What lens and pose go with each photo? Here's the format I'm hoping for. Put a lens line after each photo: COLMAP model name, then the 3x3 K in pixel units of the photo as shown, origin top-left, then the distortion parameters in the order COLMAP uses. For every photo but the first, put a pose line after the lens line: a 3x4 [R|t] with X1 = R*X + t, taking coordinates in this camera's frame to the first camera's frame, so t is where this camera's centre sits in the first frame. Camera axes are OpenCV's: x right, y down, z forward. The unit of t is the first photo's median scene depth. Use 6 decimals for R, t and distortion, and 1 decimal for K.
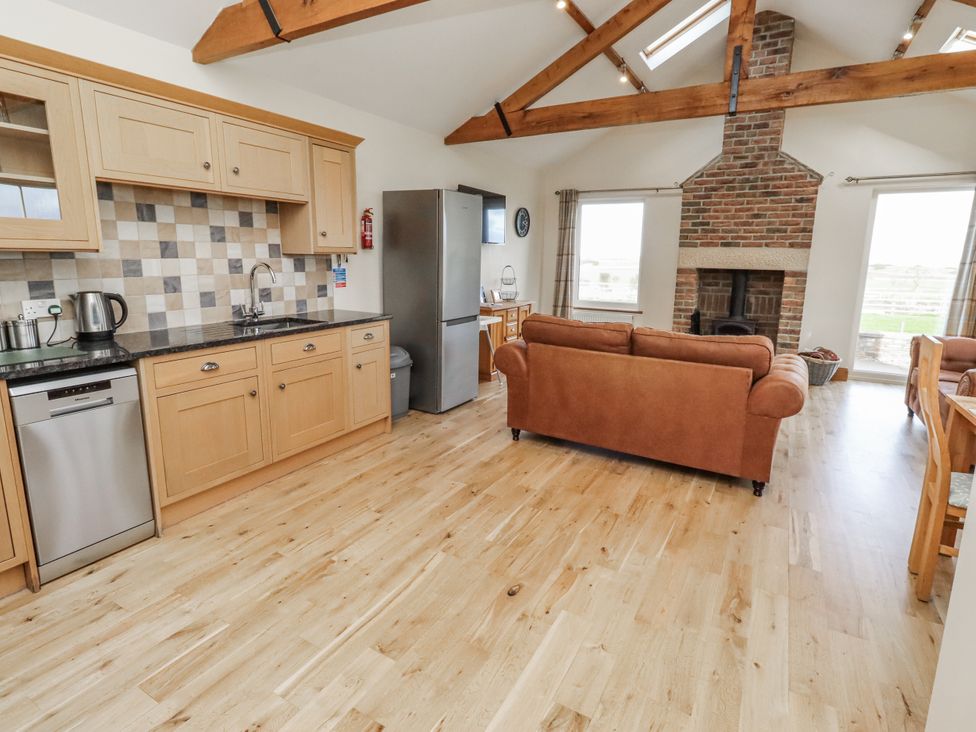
lens RADIAL K [[510.0, 0, 497.2], [0, 510.0, 347.3], [0, 0, 1]] dist [0.003940, -0.001684]
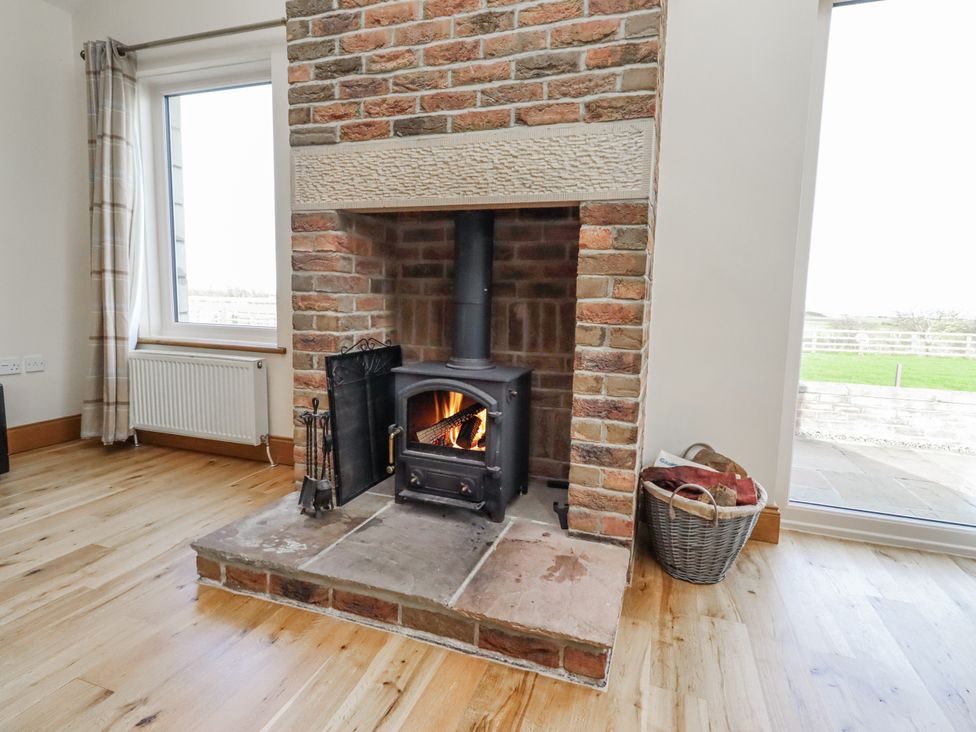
lens RADIAL K [[510.0, 0, 498.8], [0, 510.0, 348.1], [0, 0, 1]] dist [0.003940, -0.001684]
pose [[0.981889, -0.009834, 0.189203, 0.500762], [0.024237, 0.996966, -0.073962, -0.050552], [-0.187902, 0.077208, 0.979148, 0.790351]]
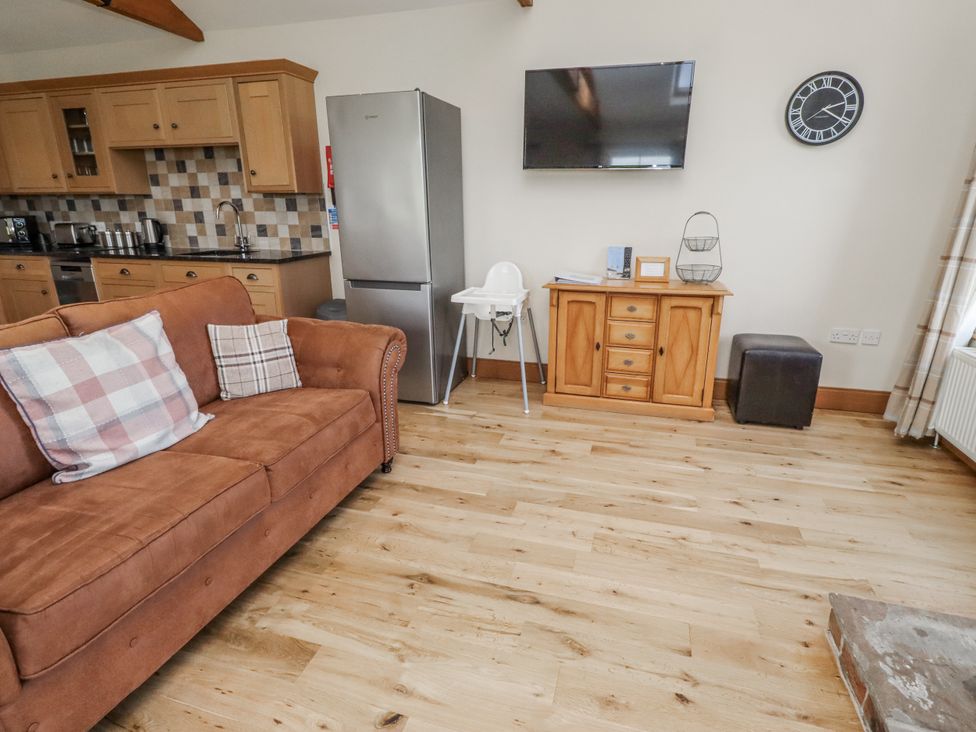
lens RADIAL K [[510.0, 0, 499.7], [0, 510.0, 348.7], [0, 0, 1]] dist [0.003940, -0.001684]
pose [[0.228611, 0.252873, -0.940102, 0.577597], [-0.172046, 0.960970, 0.216649, -0.130906], [0.958195, 0.112213, 0.263194, 0.861247]]
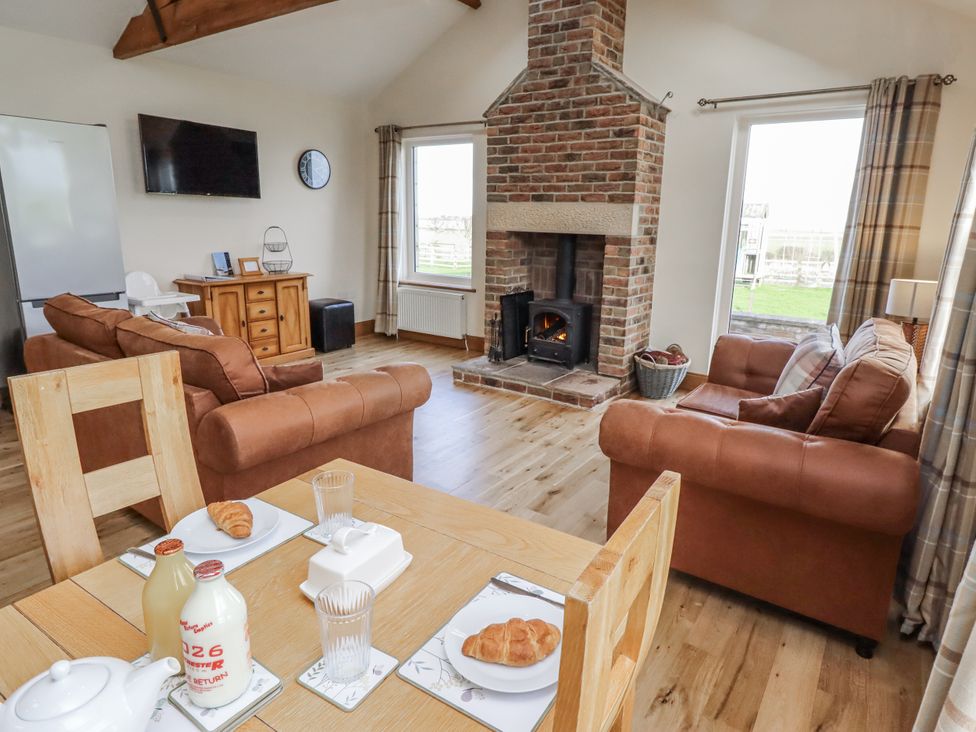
lens RADIAL K [[584.7, 0, 499.5], [0, 584.7, 350.3], [0, 0, 1]] dist [-0.002753, 0.000764]
pose [[0.996124, 0.024750, -0.084401, 0.531632], [-0.021048, 0.998789, 0.044469, -0.026989], [0.085399, -0.042520, 0.995439, 0.193457]]
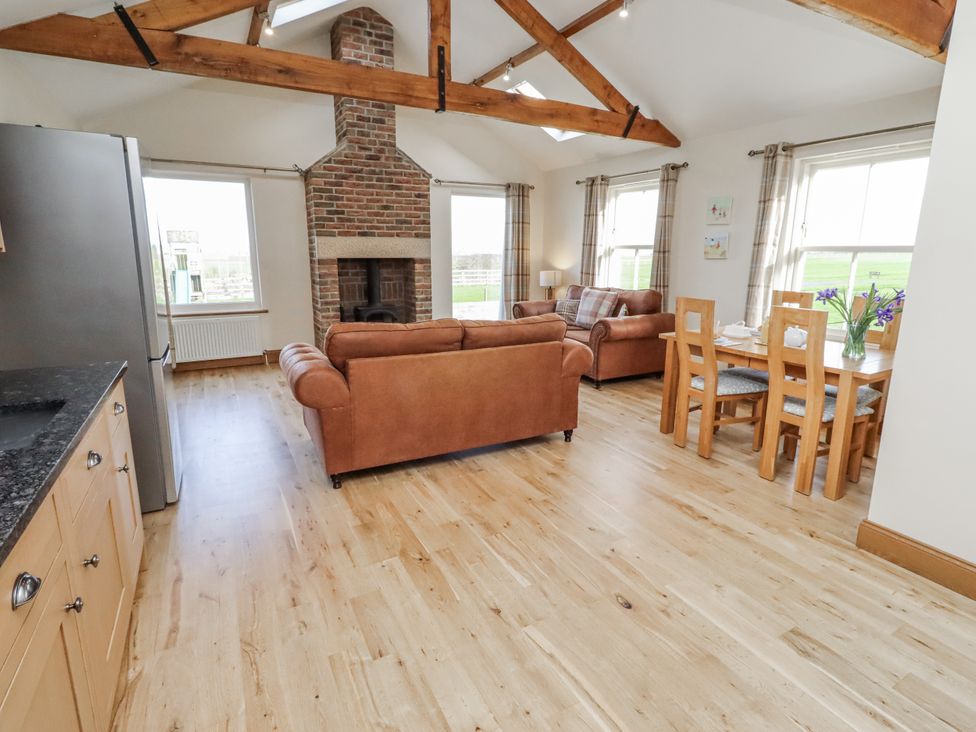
lens RADIAL K [[510.0, 0, 501.8], [0, 510.0, 350.4], [0, 0, 1]] dist [0.003940, -0.001684]
pose [[0.518212, -0.181133, 0.835851, -0.336468], [0.155881, 0.980949, 0.115933, -0.055839], [-0.840927, 0.070215, 0.536575, 0.272665]]
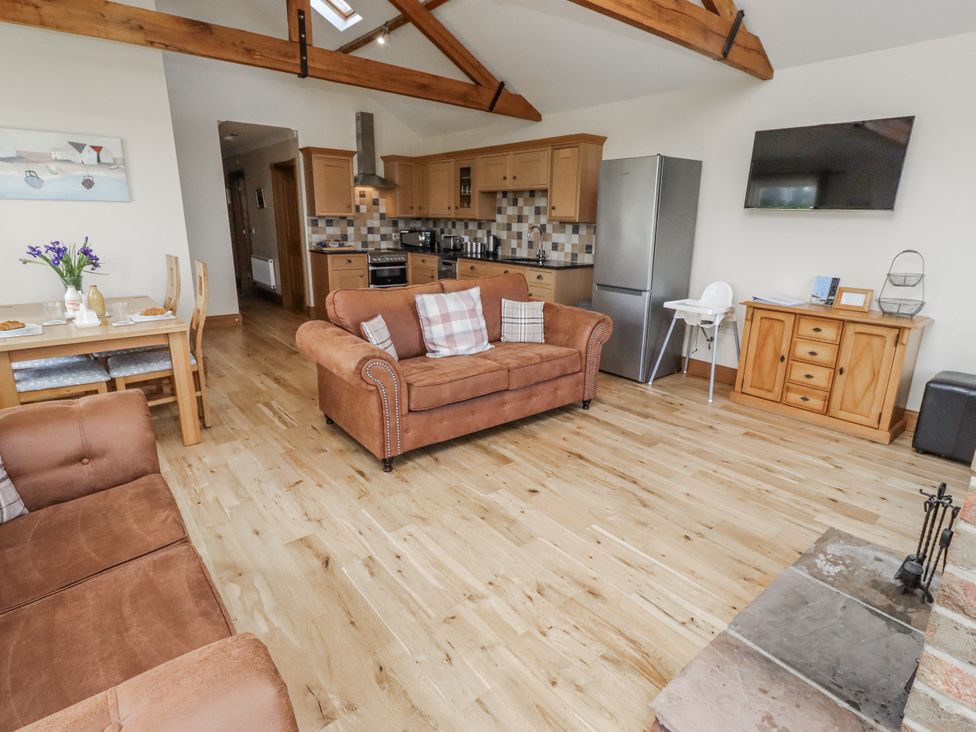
lens RADIAL K [[510.0, 0, 497.2], [0, 510.0, 347.9], [0, 0, 1]] dist [0.003940, -0.001684]
pose [[-0.357857, 0.209286, -0.910021, 0.829550], [-0.194962, 0.936335, 0.292005, -0.167919], [0.913197, 0.281915, -0.294271, 0.977694]]
